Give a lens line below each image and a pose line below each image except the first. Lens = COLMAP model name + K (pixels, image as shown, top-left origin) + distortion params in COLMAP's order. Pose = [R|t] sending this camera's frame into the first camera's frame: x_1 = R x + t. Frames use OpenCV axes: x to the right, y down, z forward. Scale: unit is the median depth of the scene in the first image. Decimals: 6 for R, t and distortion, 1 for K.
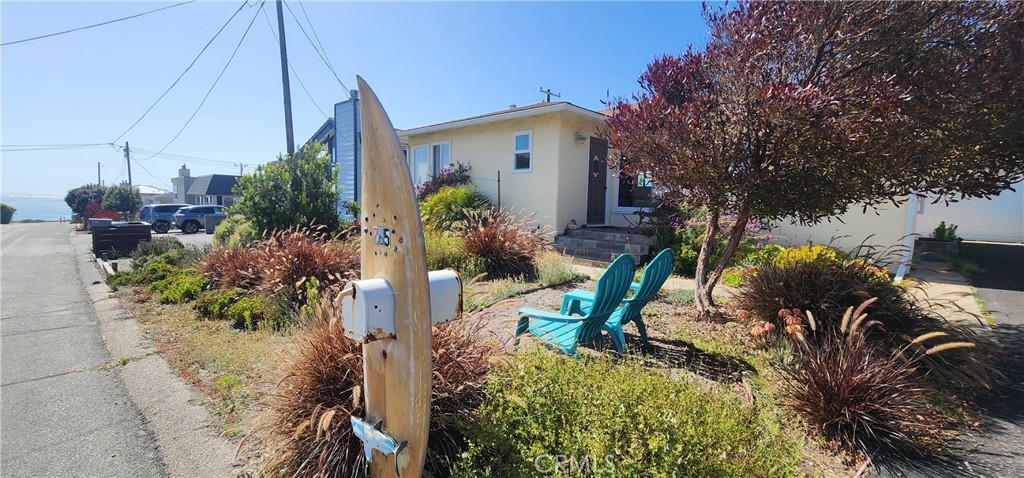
lens RADIAL K [[422.8, 0, 508.7], [0, 422.8, 239.6], [0, 0, 1]] dist [0.000059, 0.000409]
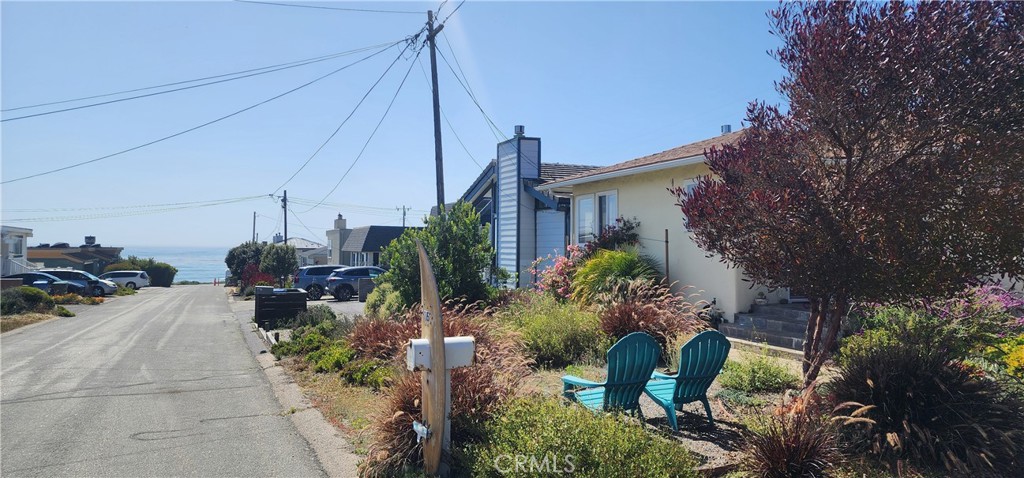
lens RADIAL K [[707.8, 0, 518.3], [0, 707.8, 243.5], [0, 0, 1]] dist [0.058731, -0.000924]
pose [[0.919066, -0.019759, -0.393607, 0.229104], [-0.018557, 0.995465, -0.093301, -0.006820], [0.393665, 0.093054, 0.914532, -0.301698]]
